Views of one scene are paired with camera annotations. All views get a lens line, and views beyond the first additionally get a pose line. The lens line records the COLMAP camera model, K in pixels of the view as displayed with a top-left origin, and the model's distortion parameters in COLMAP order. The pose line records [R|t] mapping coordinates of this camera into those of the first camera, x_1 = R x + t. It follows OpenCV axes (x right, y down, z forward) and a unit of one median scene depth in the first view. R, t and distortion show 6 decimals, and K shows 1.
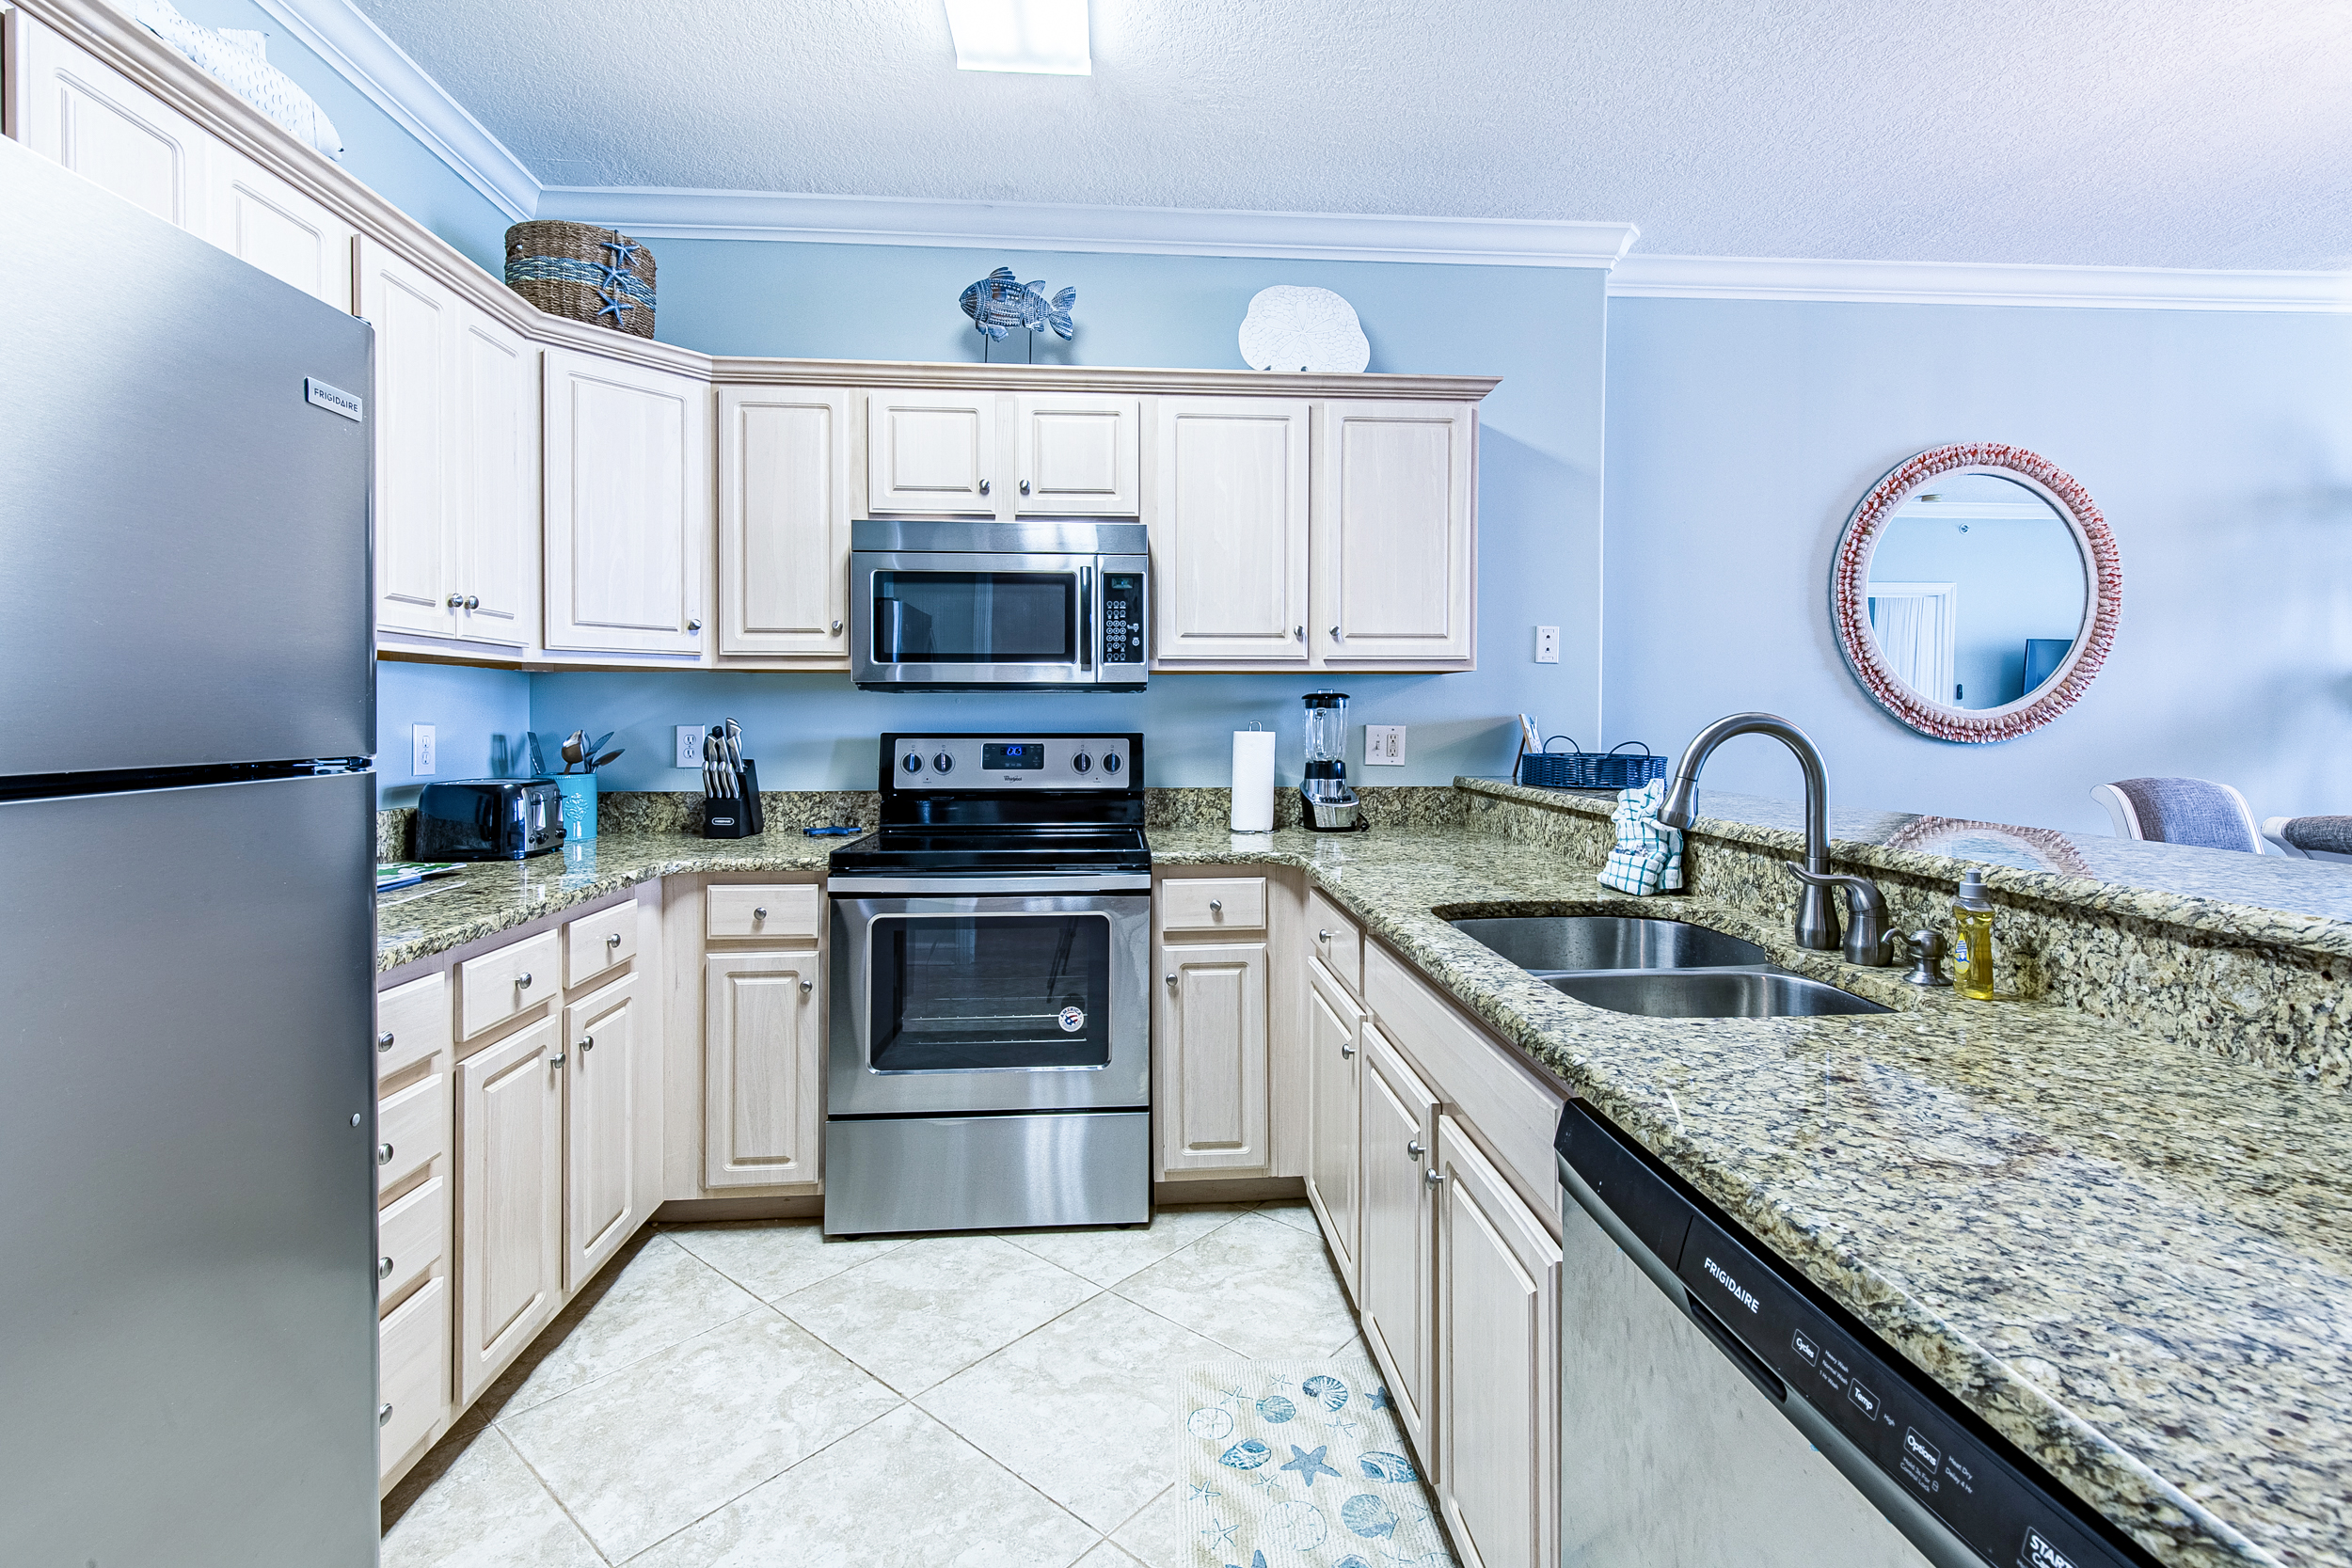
lens RADIAL K [[1088.6, 0, 1206.0], [0, 1088.6, 721.5], [0, 0, 1]] dist [0.015747, -0.003204]
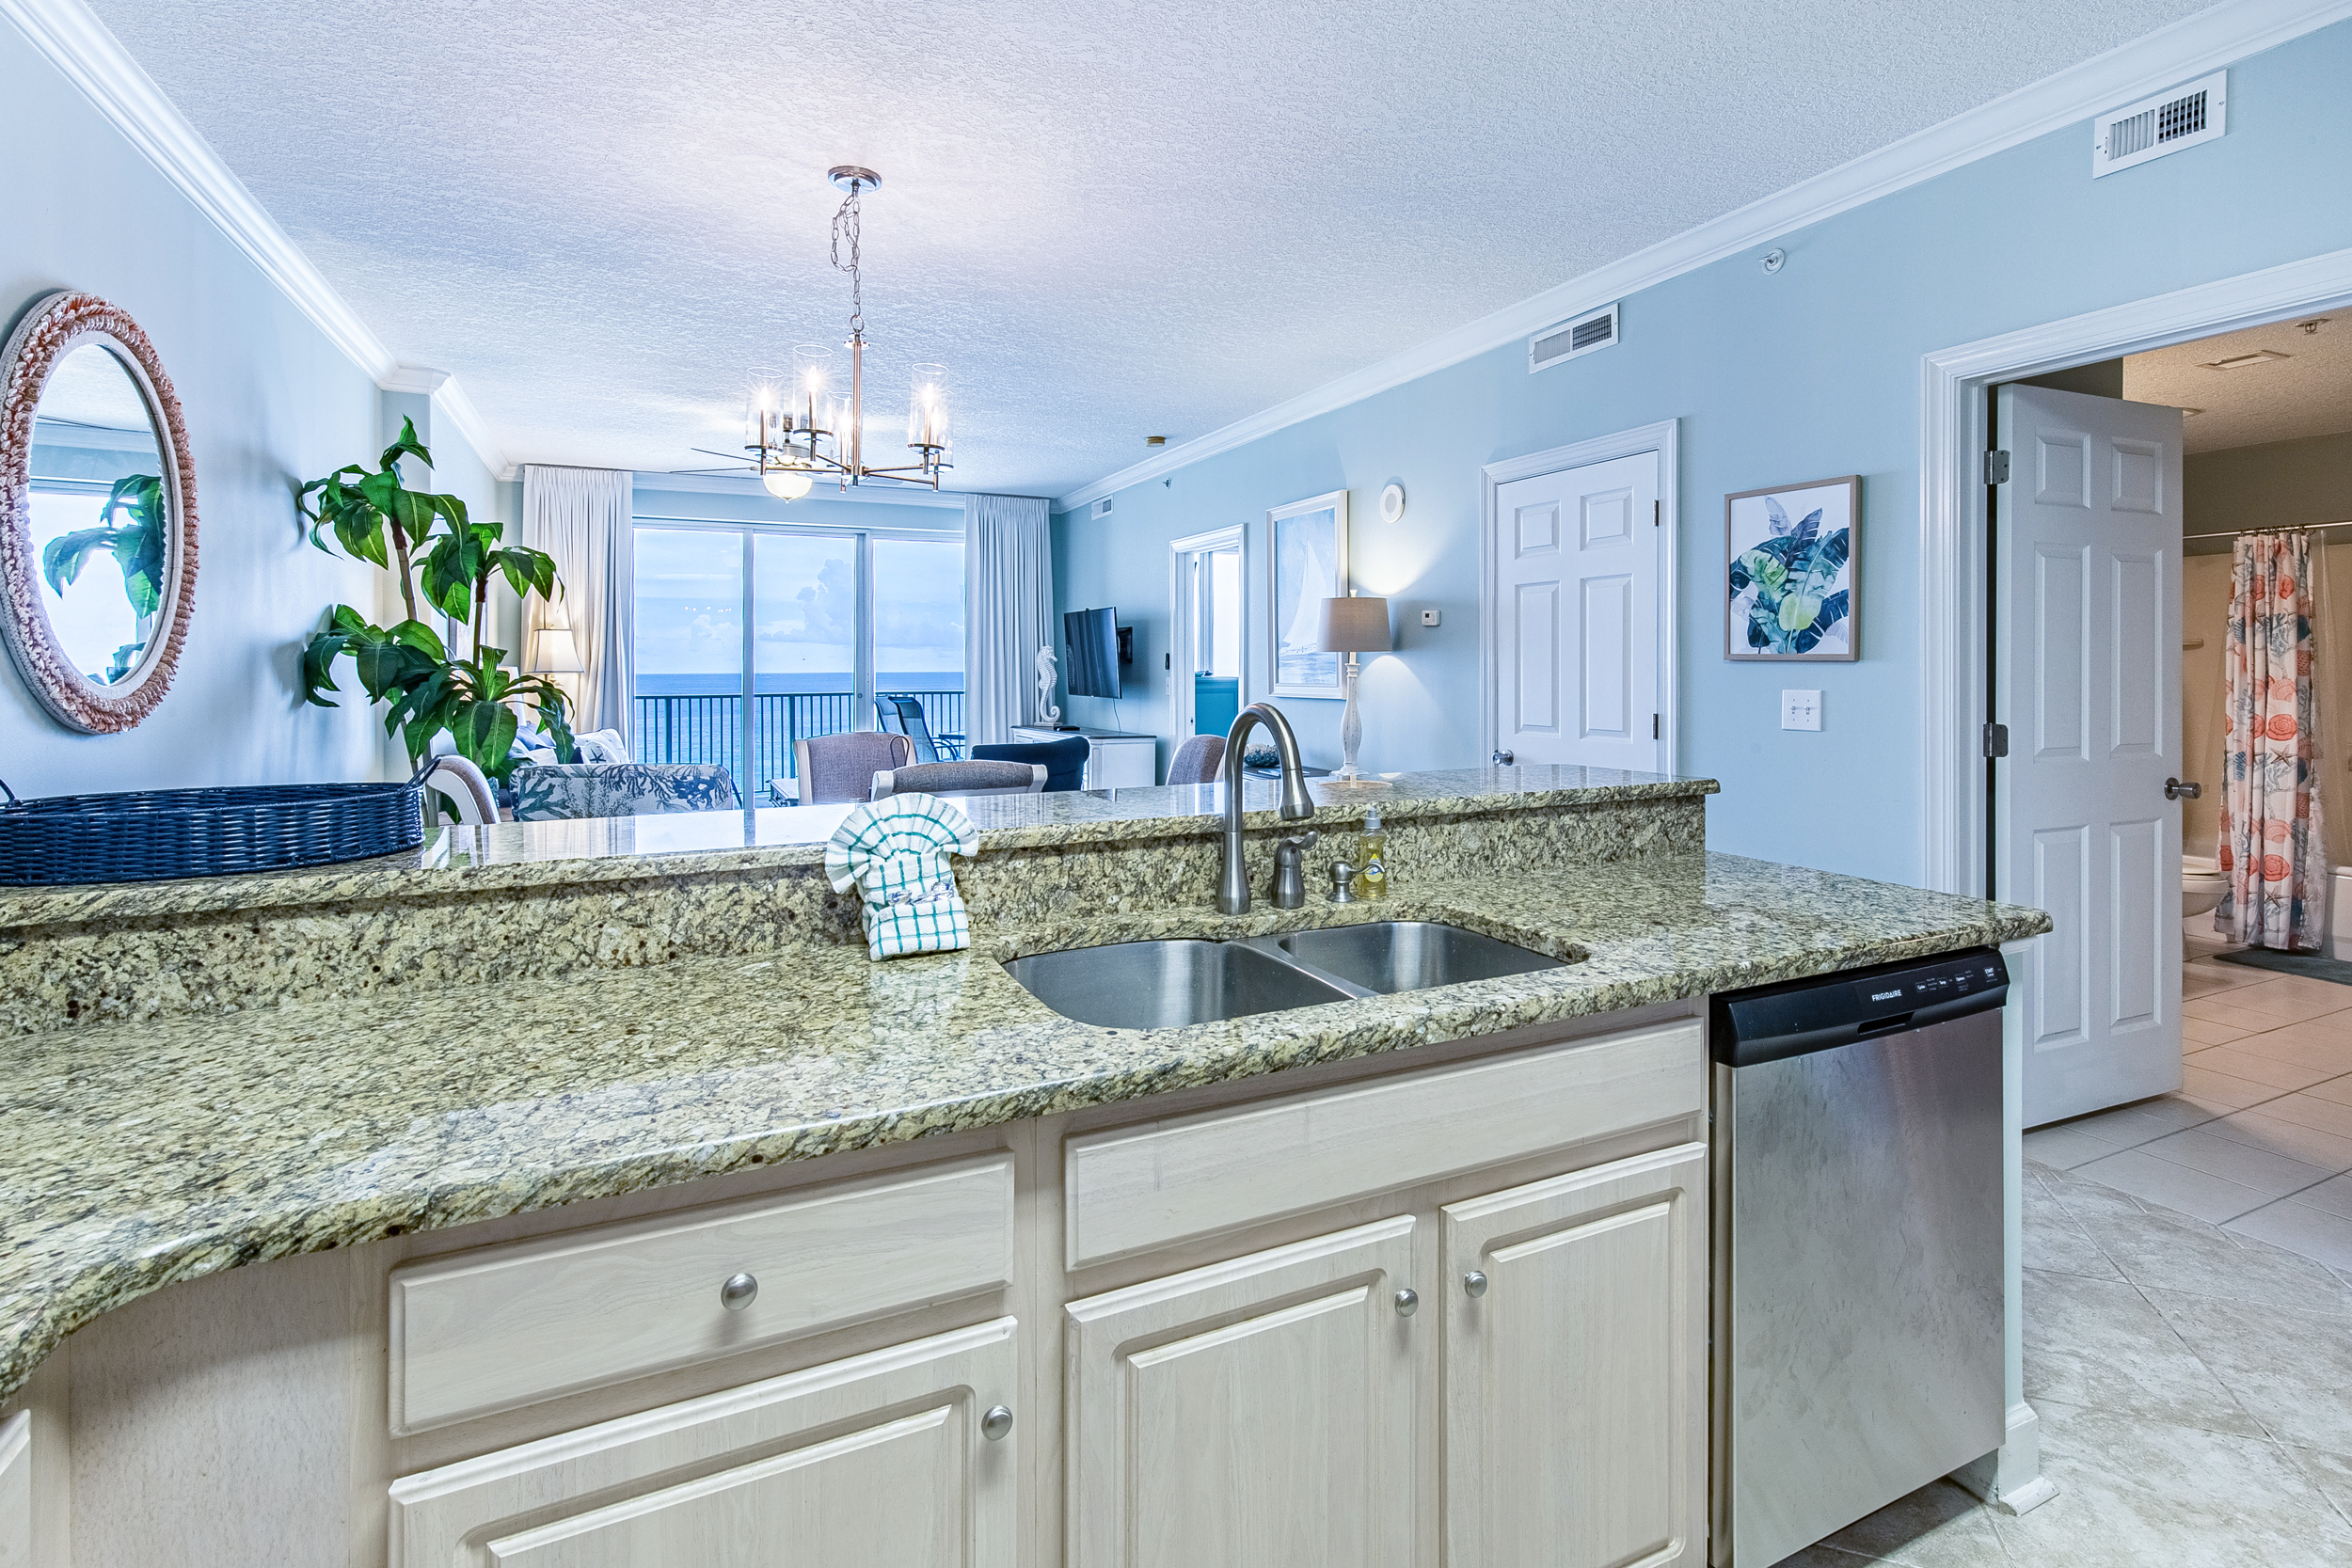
lens RADIAL K [[1088.6, 0, 1183.7], [0, 1088.6, 778.5], [0, 0, 1]] dist [0.015747, -0.003204]
pose [[-0.355478, -0.085518, 0.930764, -0.348030], [0.007961, 0.995492, 0.094506, -0.025125], [-0.934651, 0.041005, -0.353195, 1.157300]]
